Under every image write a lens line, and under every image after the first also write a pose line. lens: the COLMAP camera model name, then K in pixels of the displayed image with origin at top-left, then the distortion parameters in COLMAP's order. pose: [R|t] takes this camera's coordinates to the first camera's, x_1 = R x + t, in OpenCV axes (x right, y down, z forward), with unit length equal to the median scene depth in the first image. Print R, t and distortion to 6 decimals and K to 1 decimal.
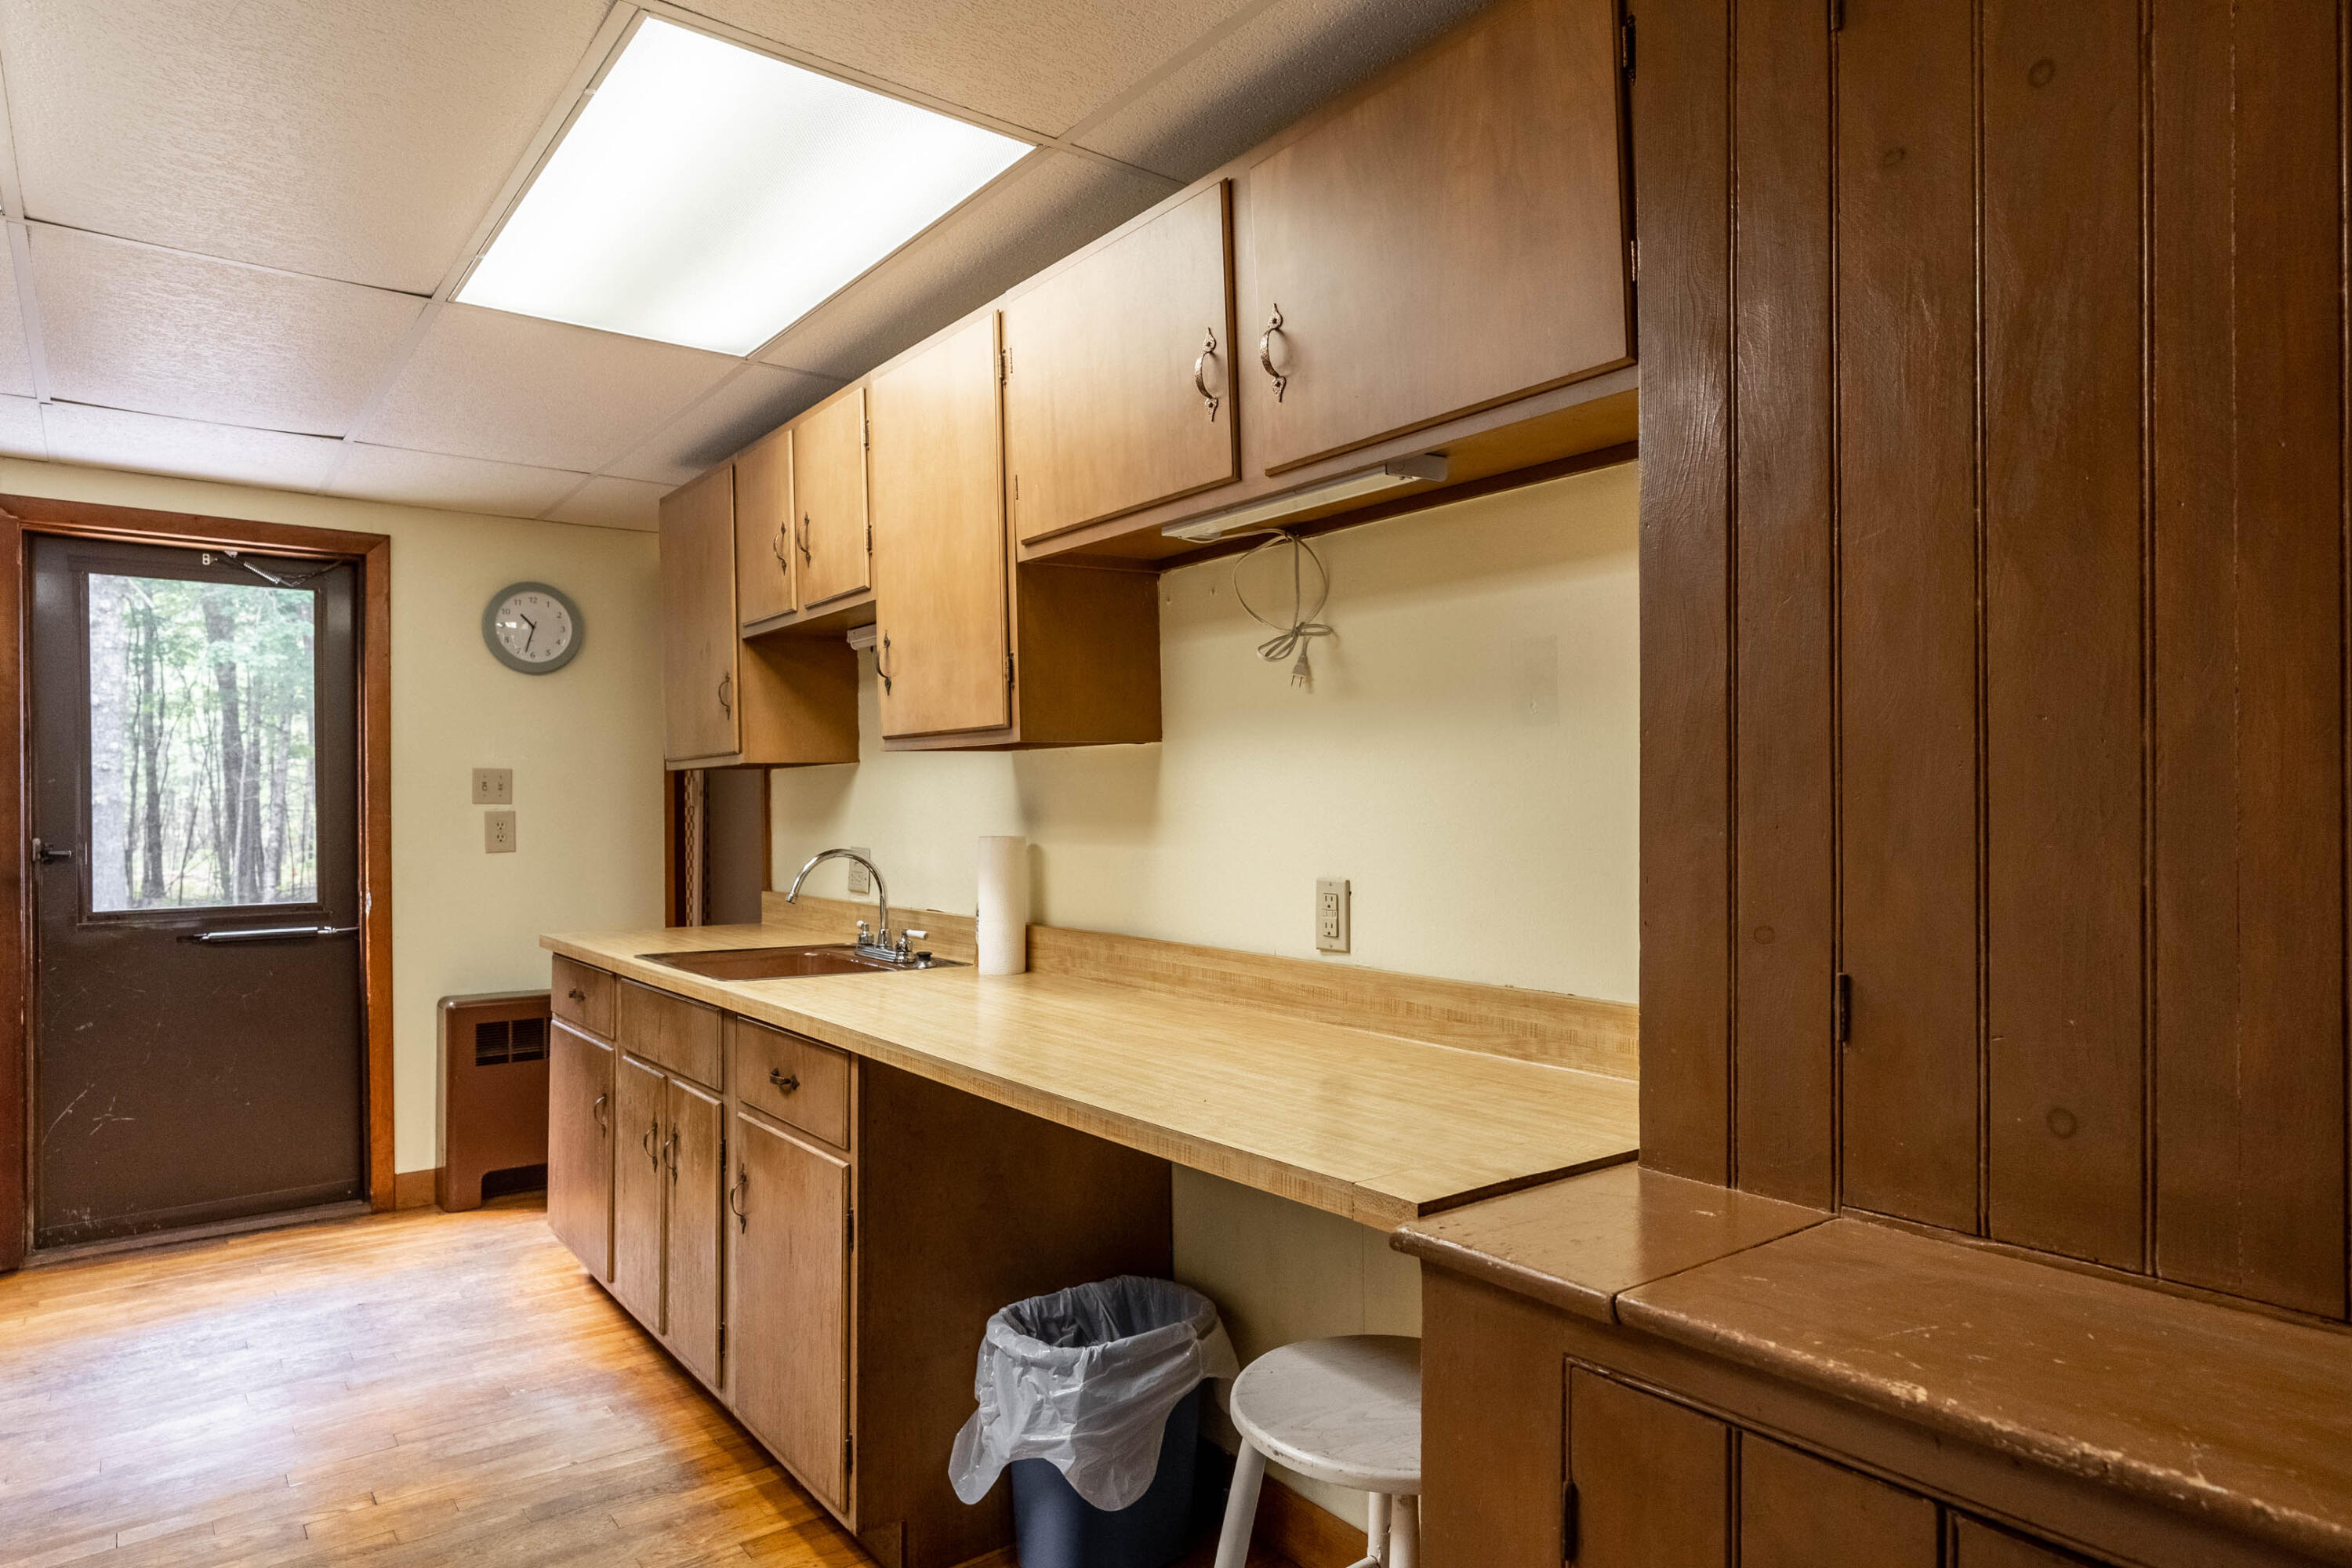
lens RADIAL K [[1400.2, 0, 1202.3], [0, 1400.2, 790.2], [0, 0, 1]] dist [-0.001726, 0.003925]
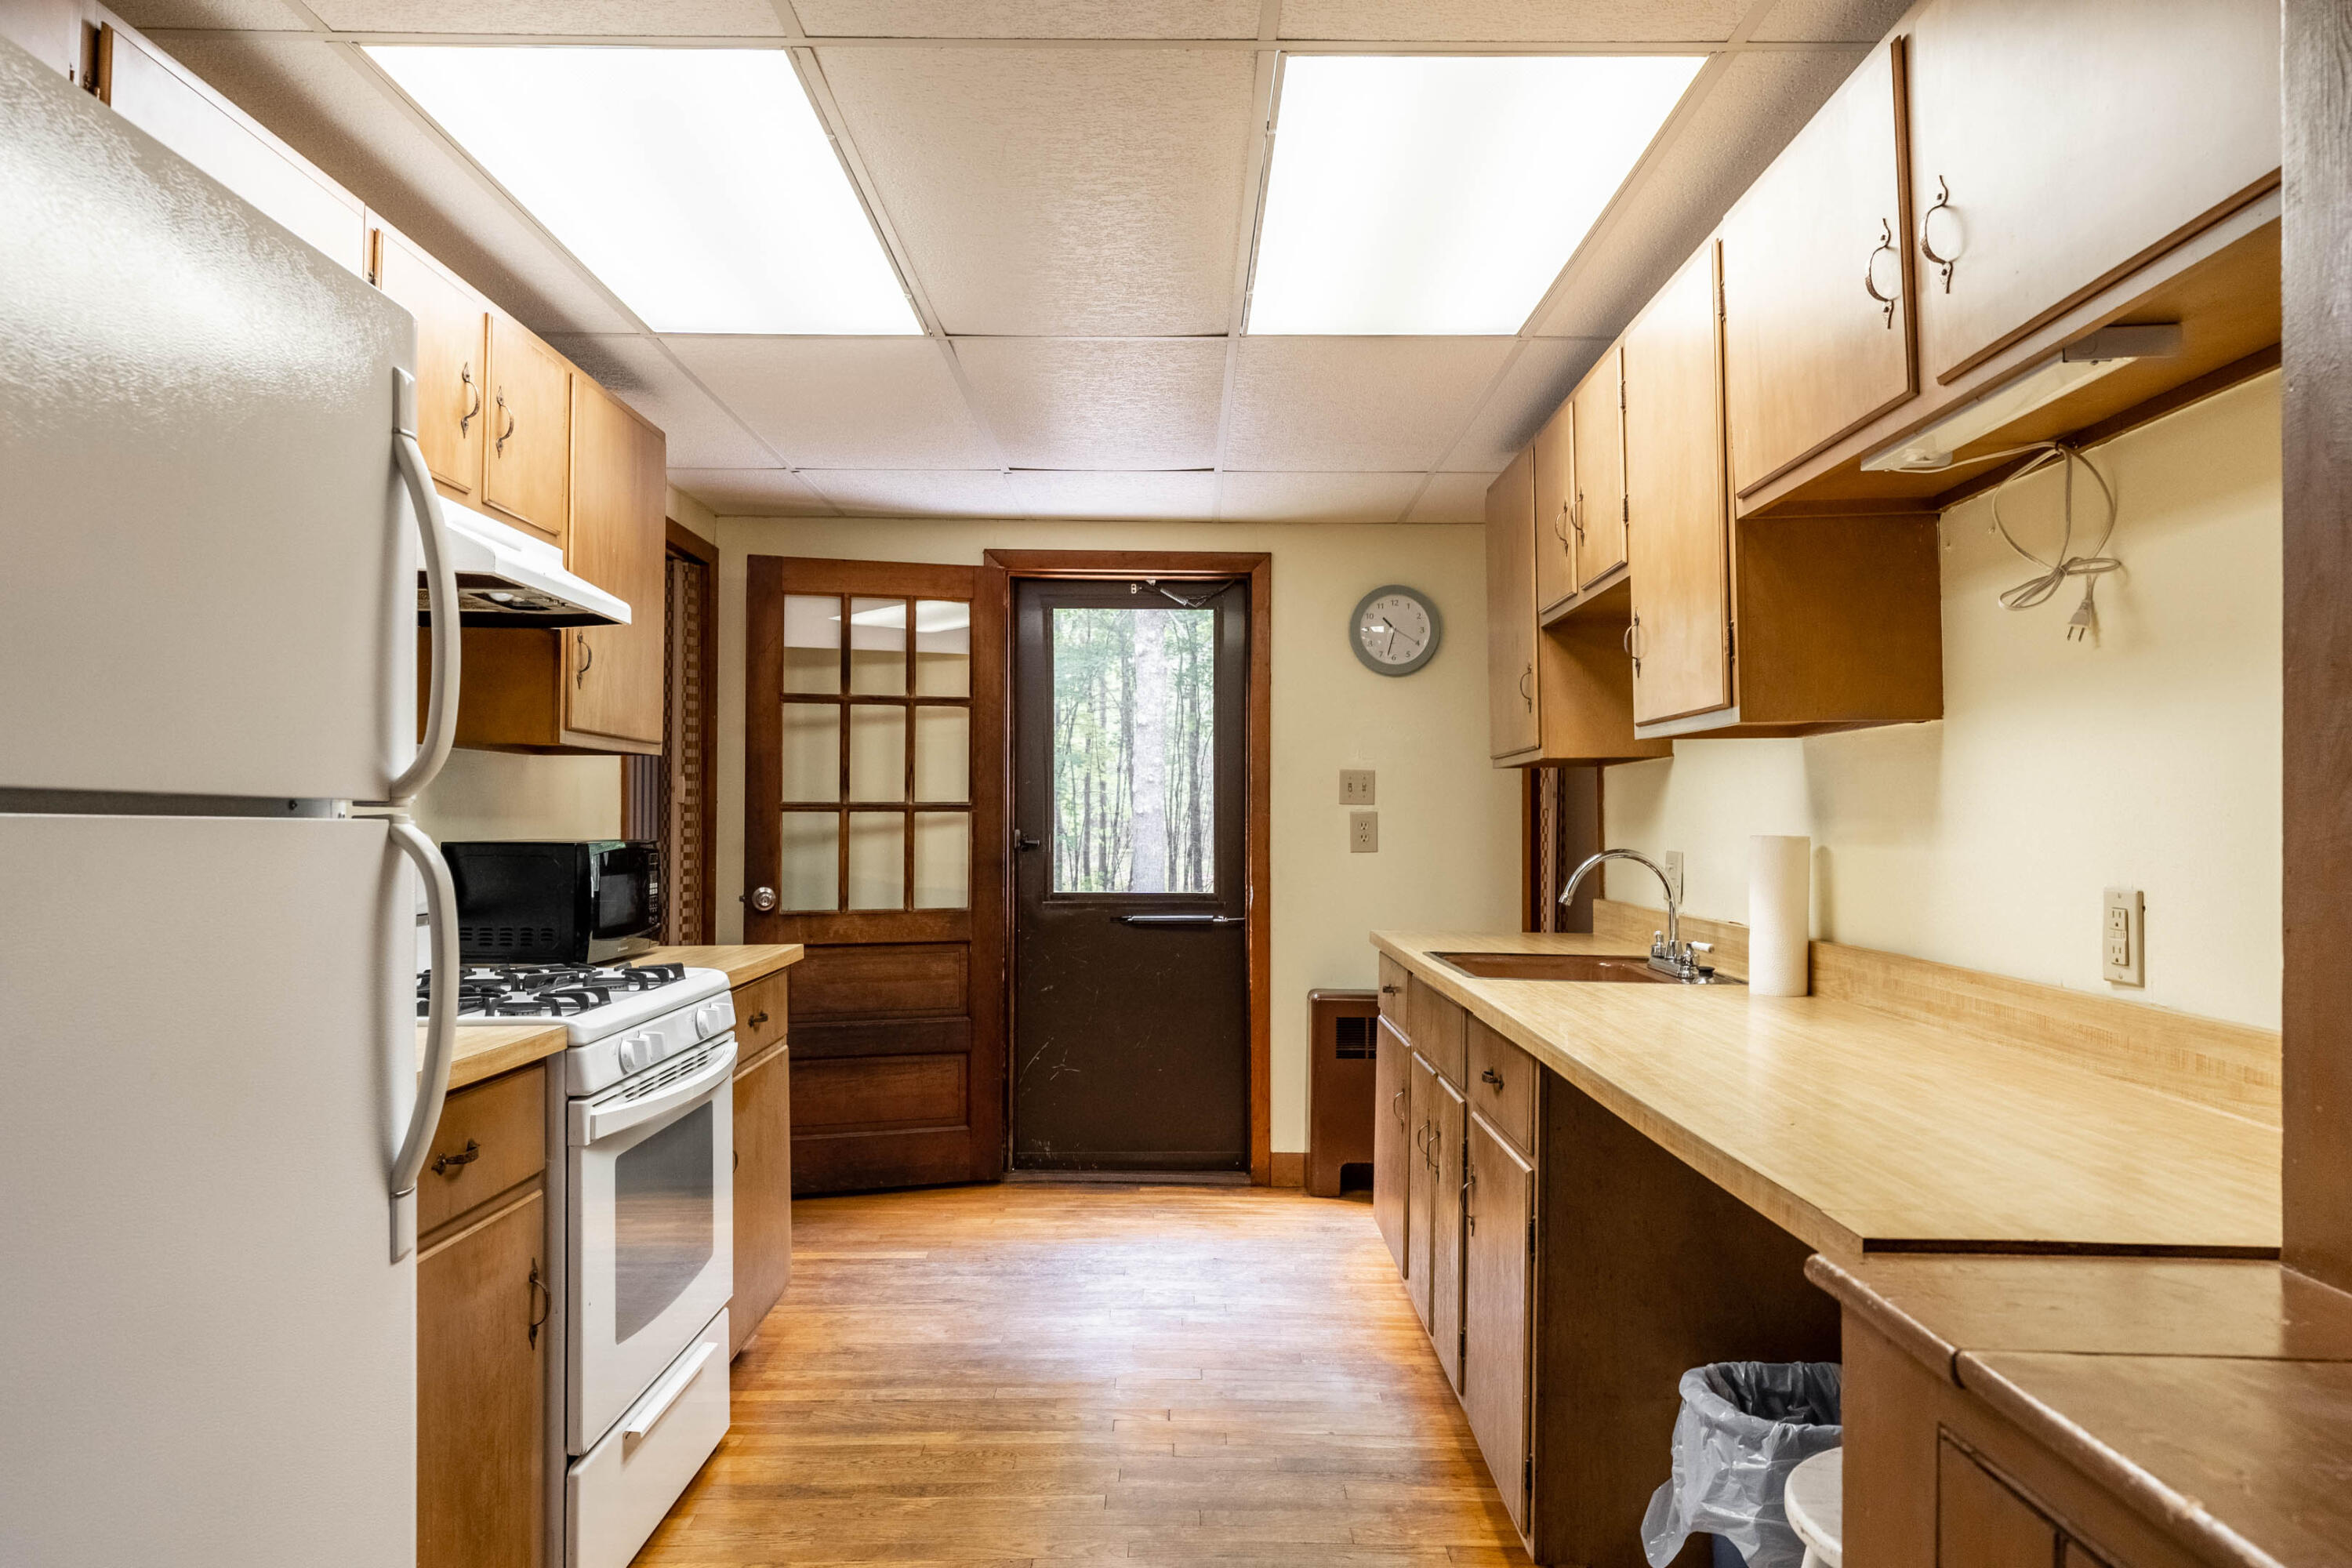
lens RADIAL K [[1623.3, 0, 1168.1], [0, 1623.3, 777.6], [0, 0, 1]] dist [-0.001142, 0.006127]
pose [[0.776162, -0.006982, -0.630495, 0.208360], [-0.004788, 0.999845, -0.016967, 0.016833], [0.630516, 0.016188, 0.776008, -0.013572]]
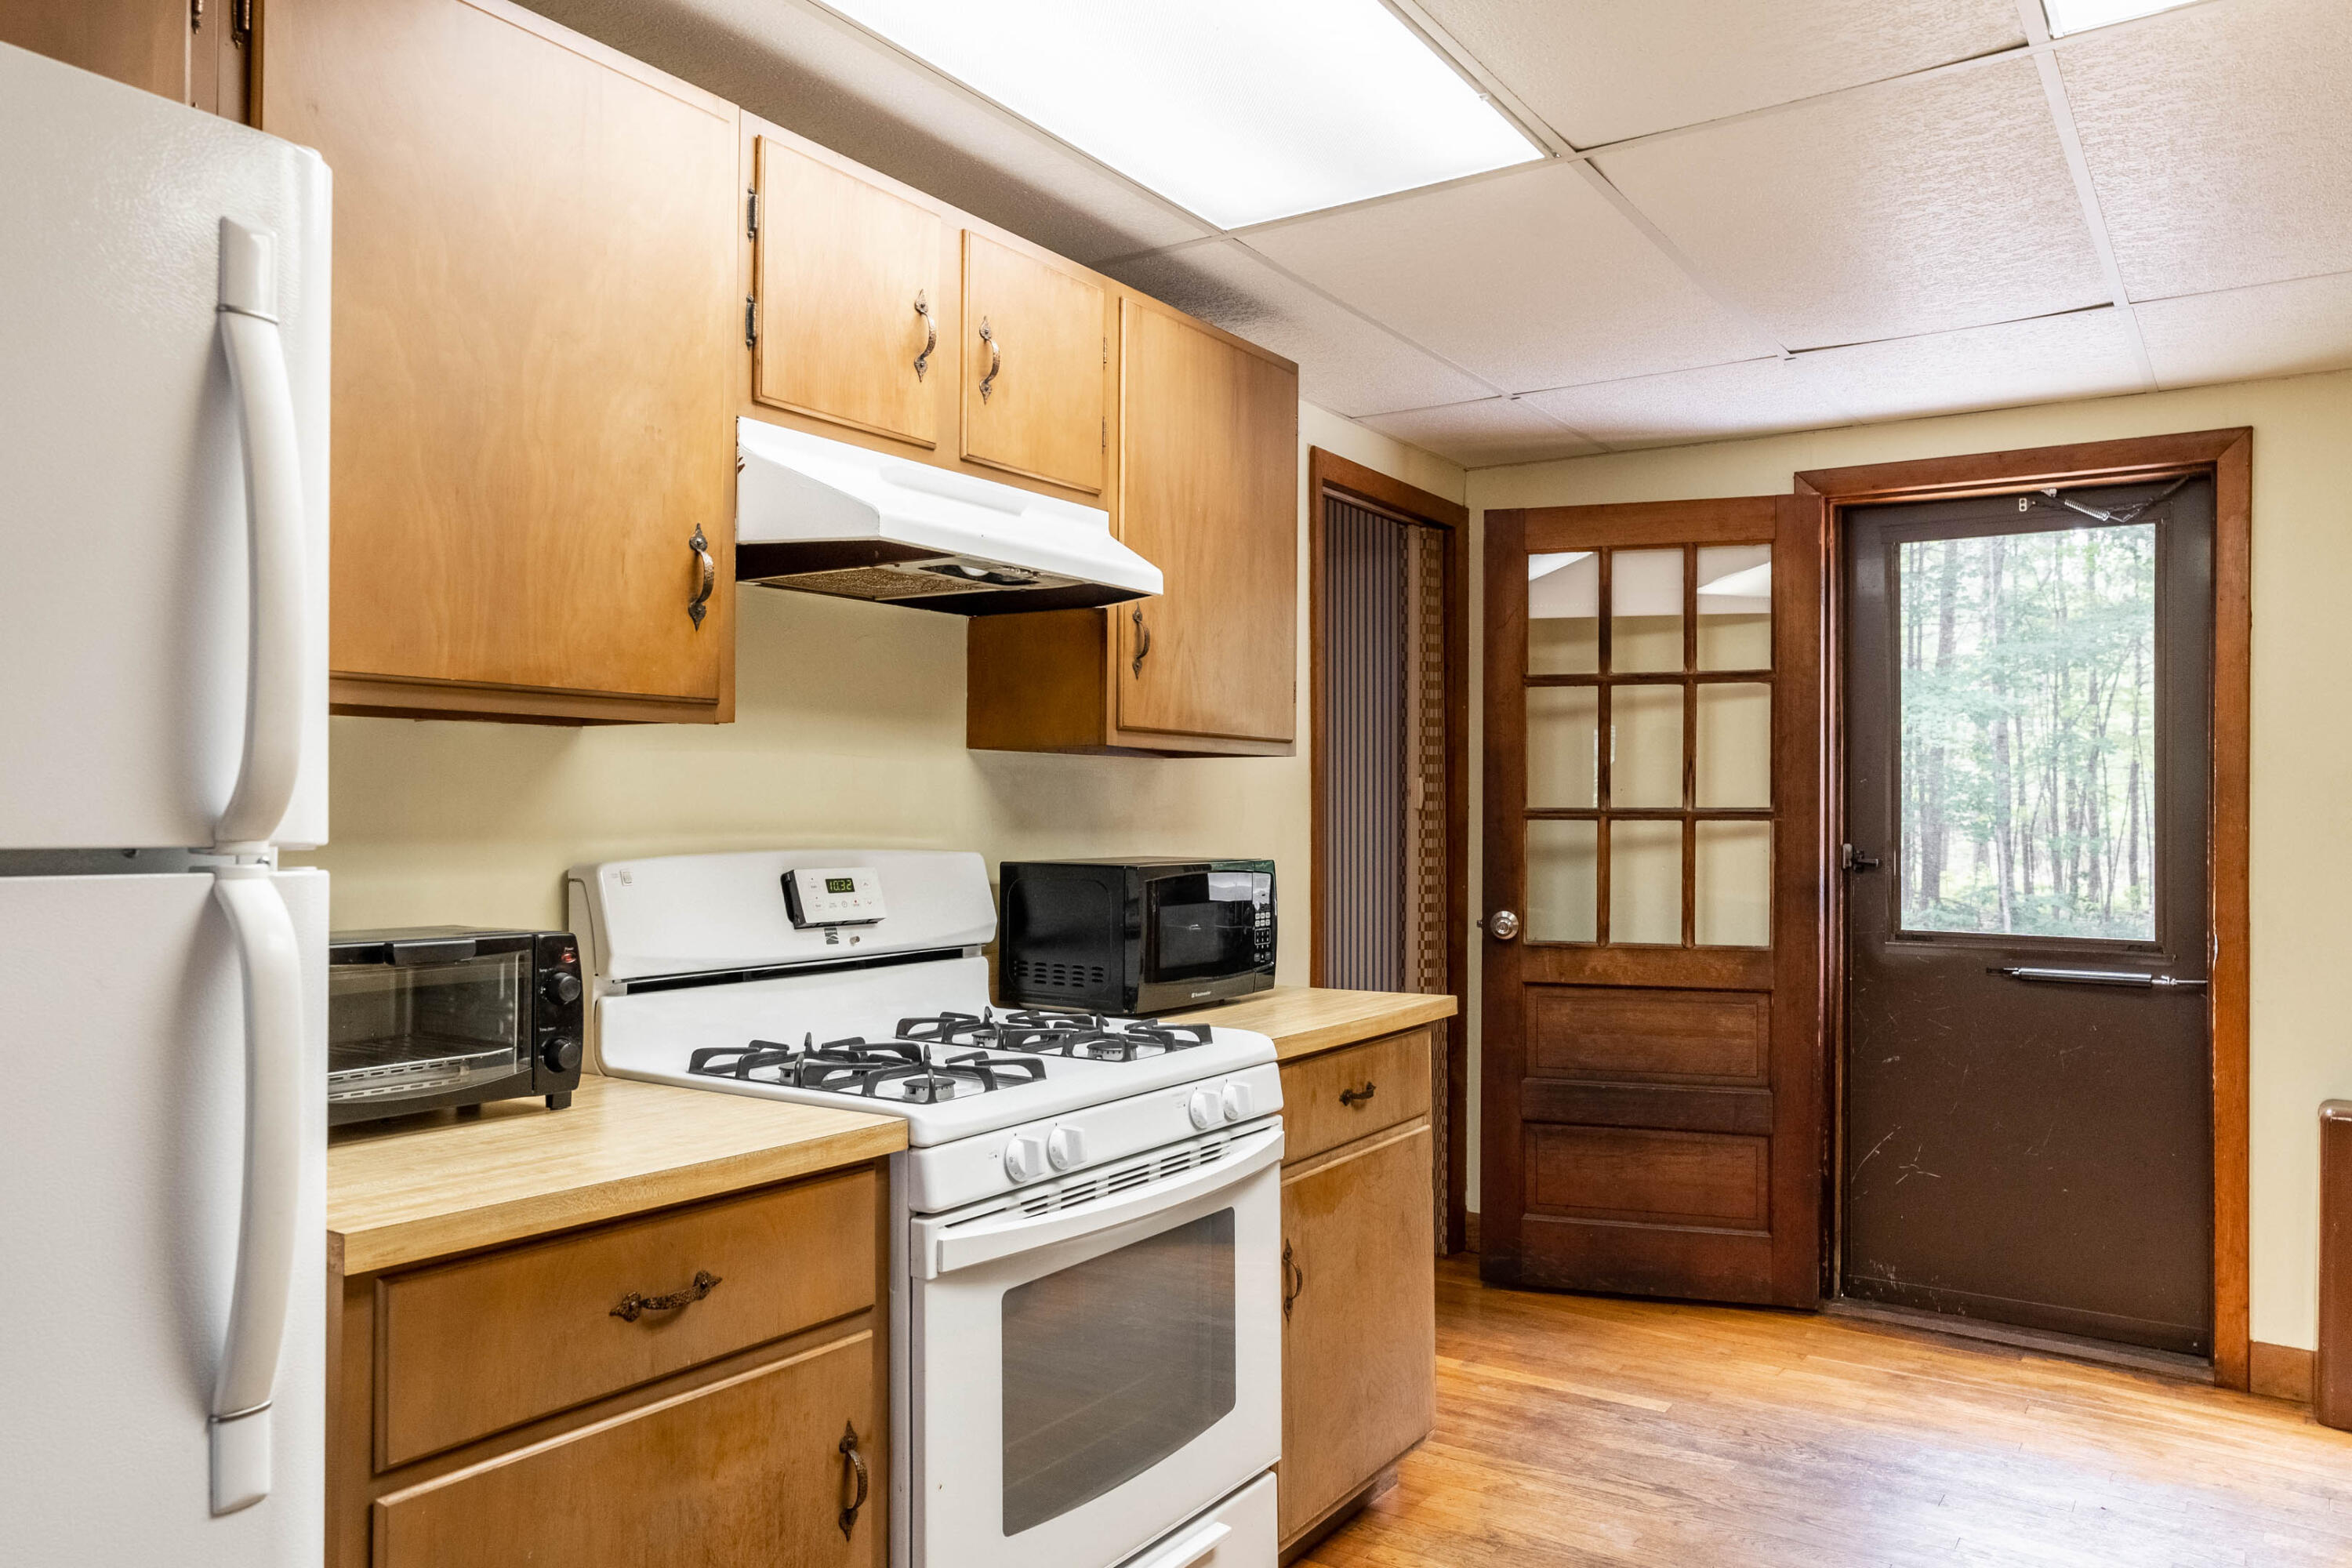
lens RADIAL K [[1623.3, 0, 1171.5], [0, 1623.3, 801.7], [0, 0, 1]] dist [-0.001142, 0.006127]
pose [[0.278022, 0.004547, -0.960564, 0.075283], [-0.000566, 0.999989, 0.004570, 0.003374], [0.960574, -0.000727, 0.278022, 0.381759]]
